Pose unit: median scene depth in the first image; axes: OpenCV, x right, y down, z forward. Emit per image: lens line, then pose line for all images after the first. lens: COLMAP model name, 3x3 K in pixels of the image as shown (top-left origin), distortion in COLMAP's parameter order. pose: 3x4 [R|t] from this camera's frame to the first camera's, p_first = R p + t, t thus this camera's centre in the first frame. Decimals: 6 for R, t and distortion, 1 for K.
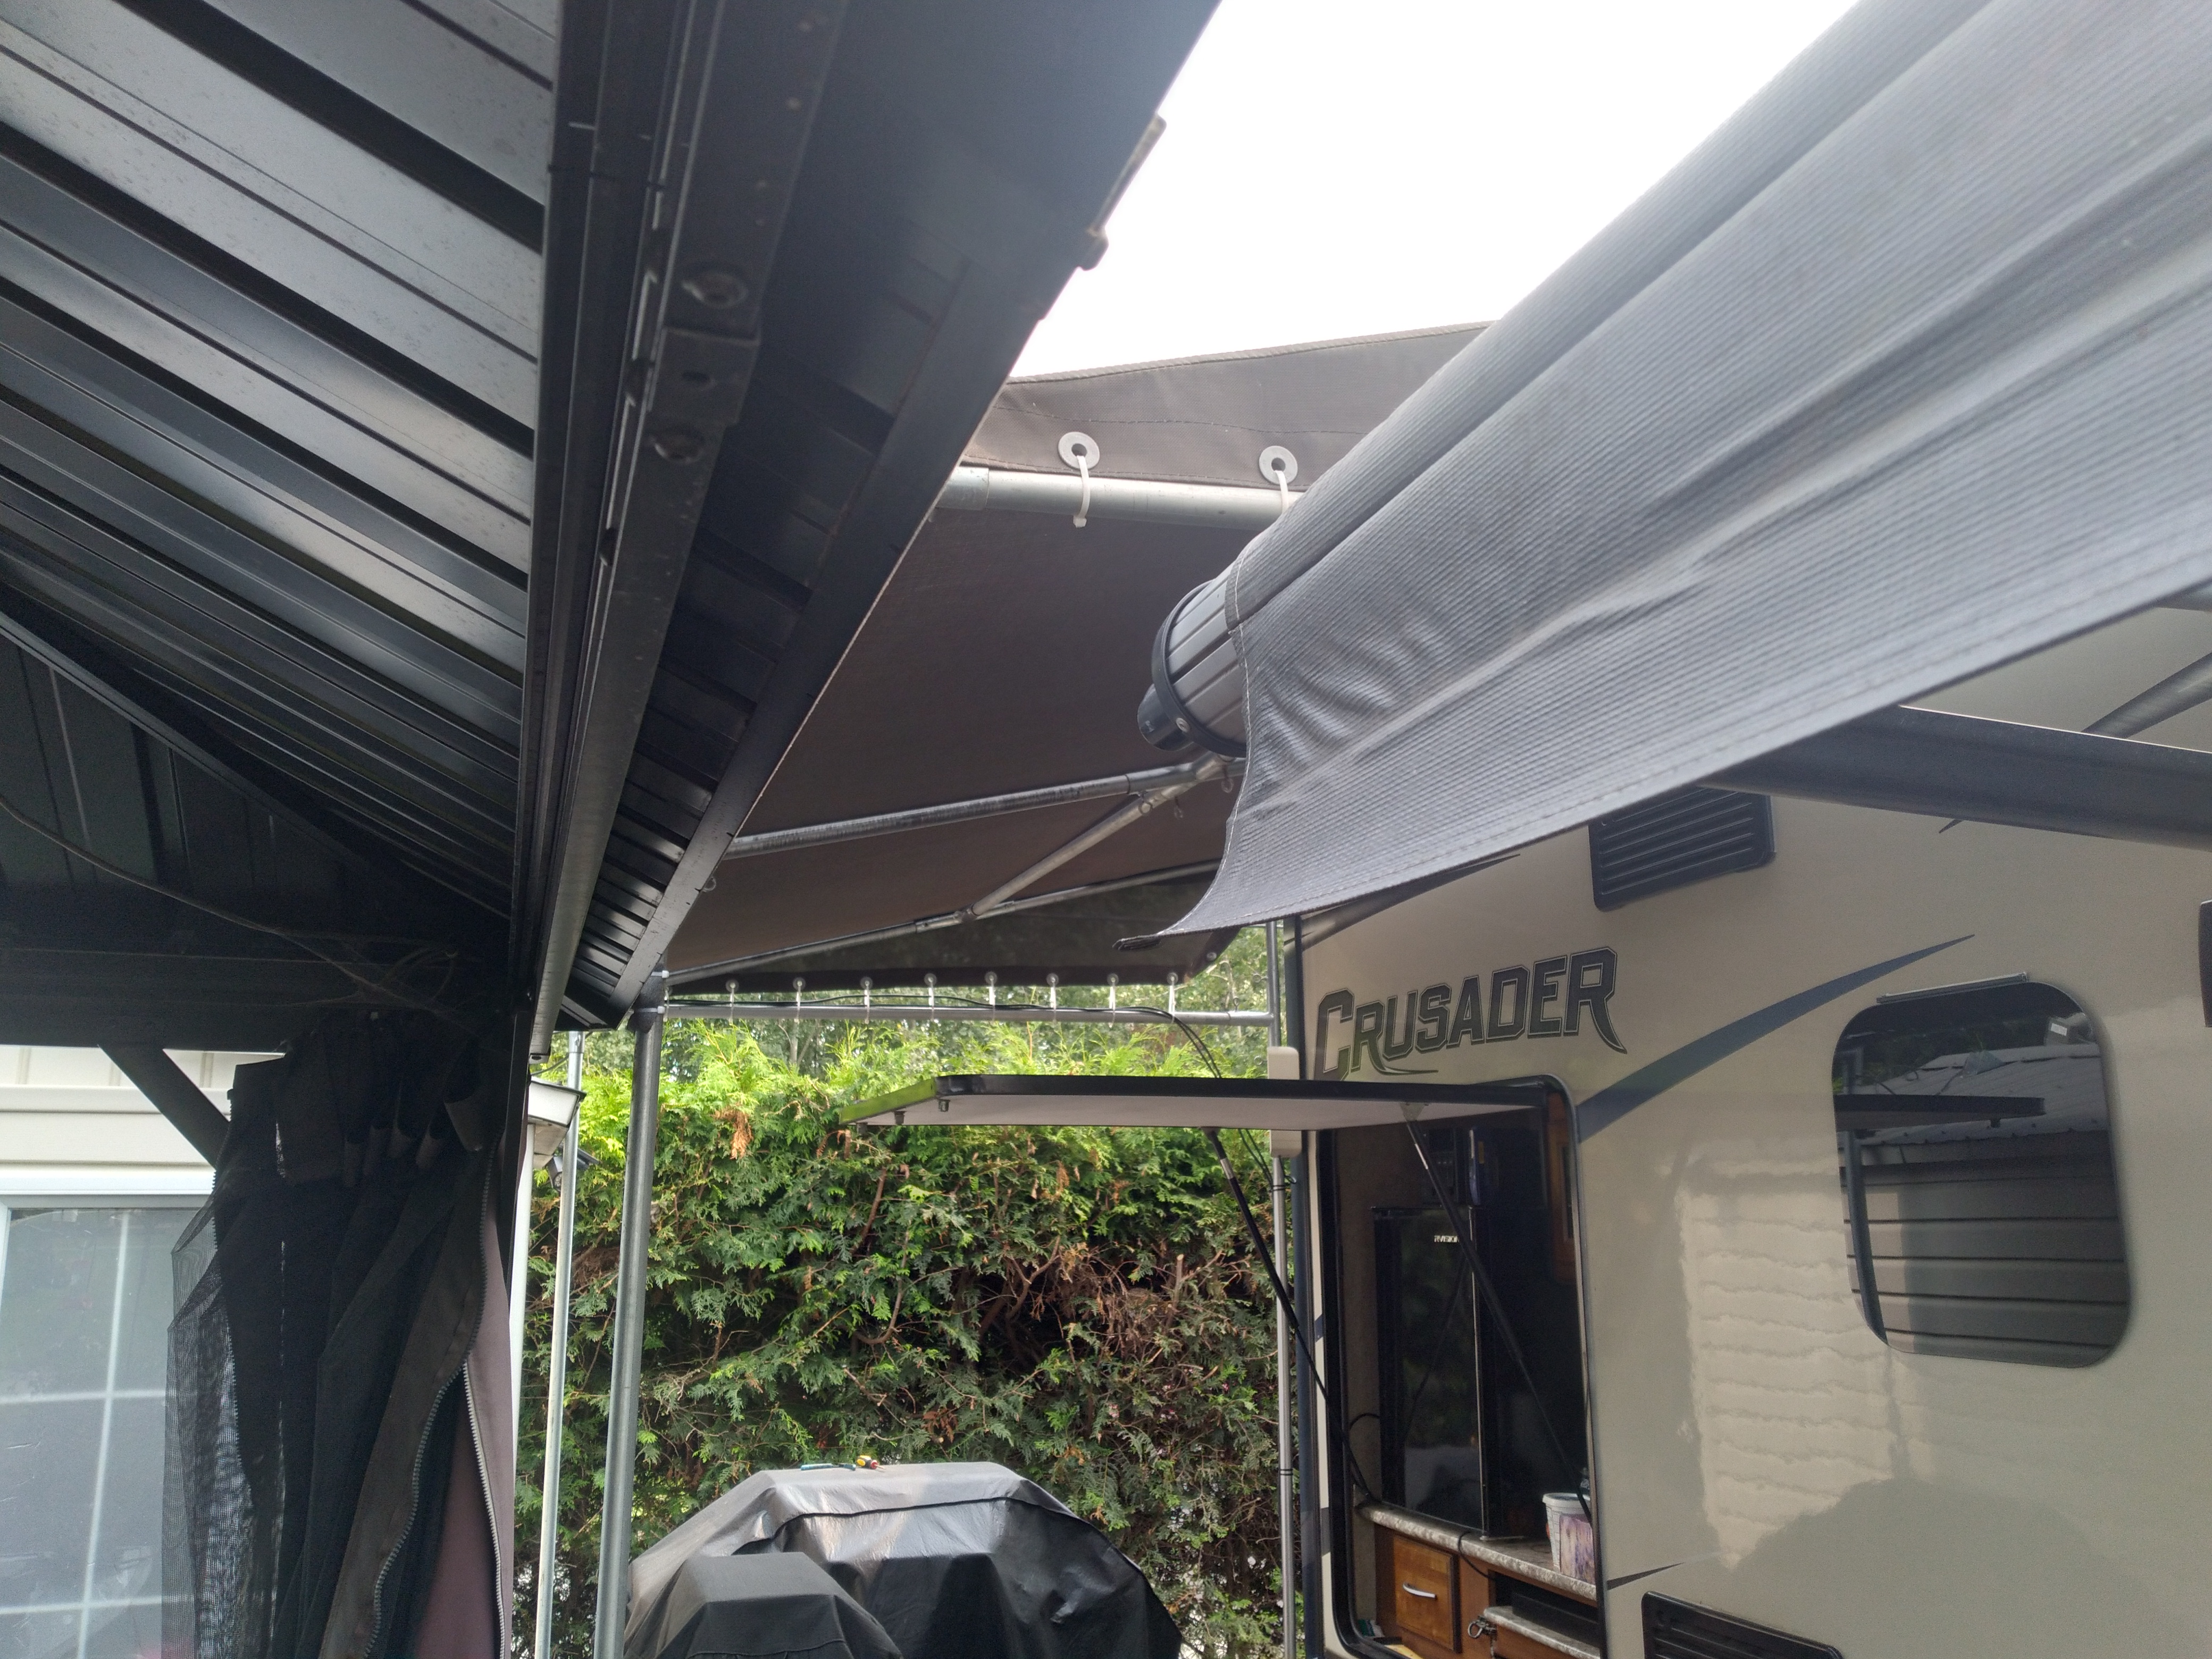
lens RADIAL K [[1868.3, 0, 1073.3], [0, 1868.3, 885.7], [0, 0, 1]] dist [0.065194, -0.002183]
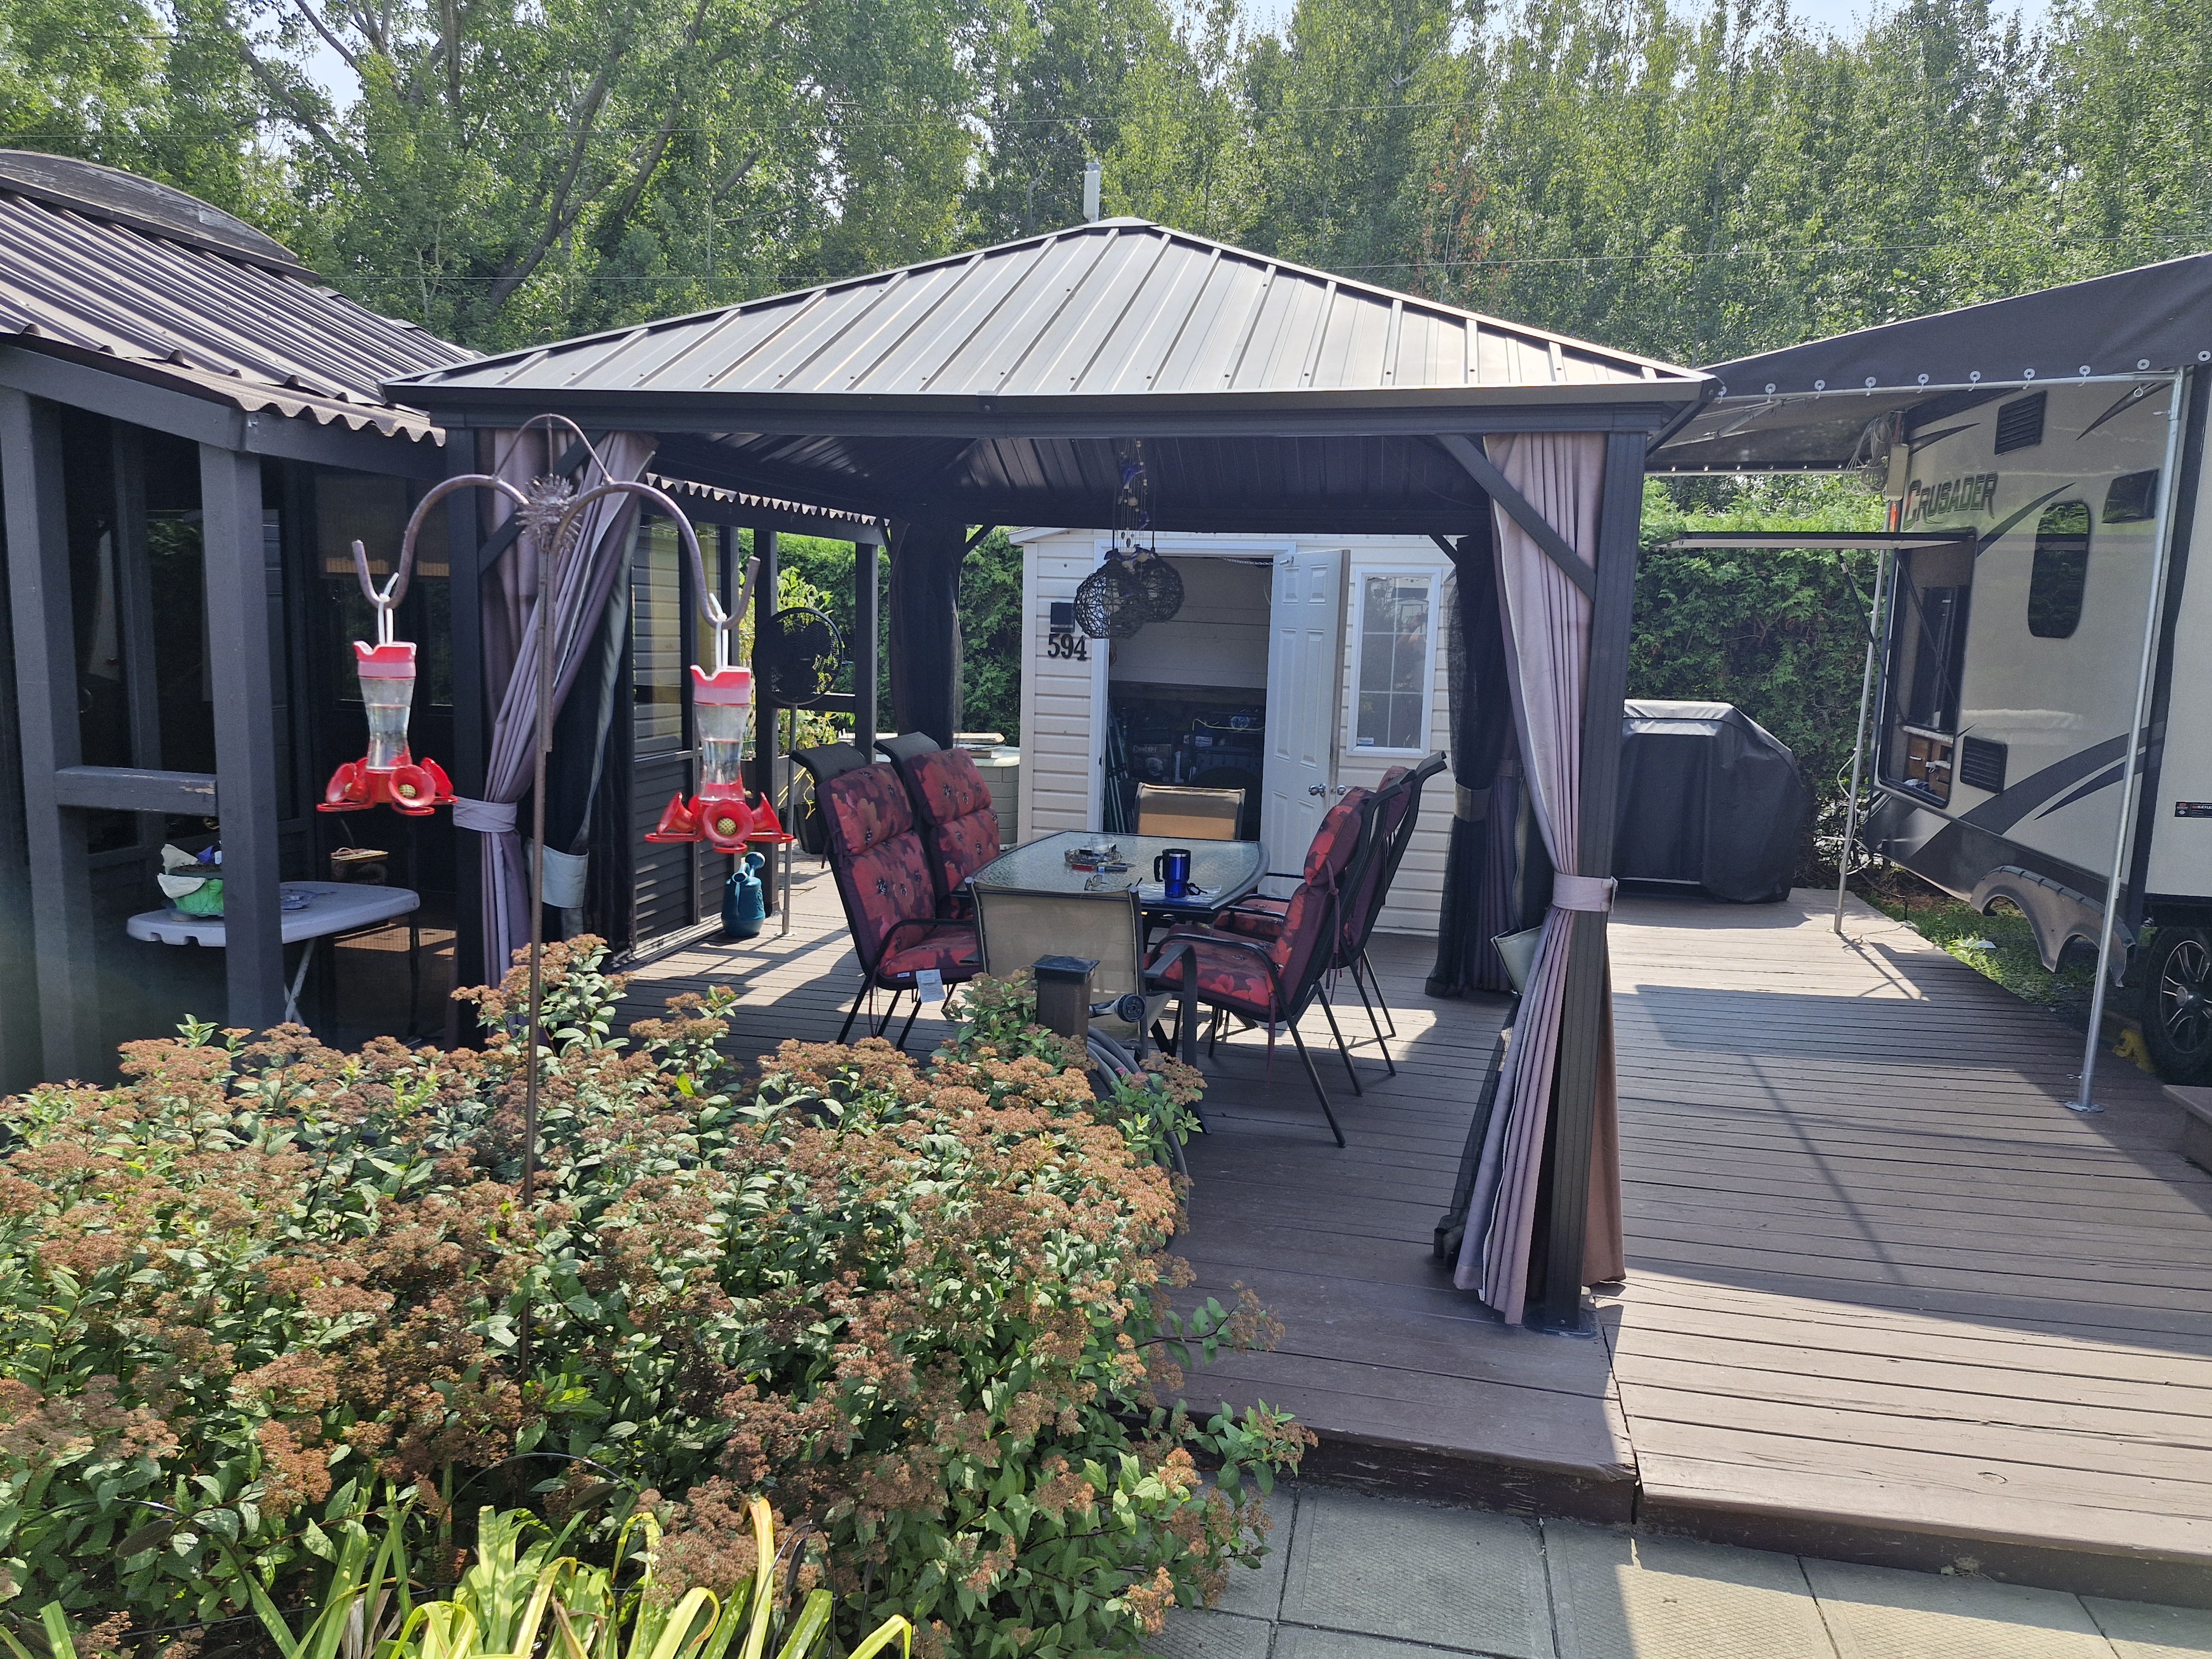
lens RADIAL K [[1546.6, 0, 1102.2], [0, 1546.6, 817.9], [0, 0, 1]] dist [0.089371, -0.082376]
pose [[0.871459, 0.095267, -0.481127, 0.269747], [0.057532, 0.954327, 0.293172, -0.171867], [0.487082, -0.283168, 0.826176, -1.113755]]
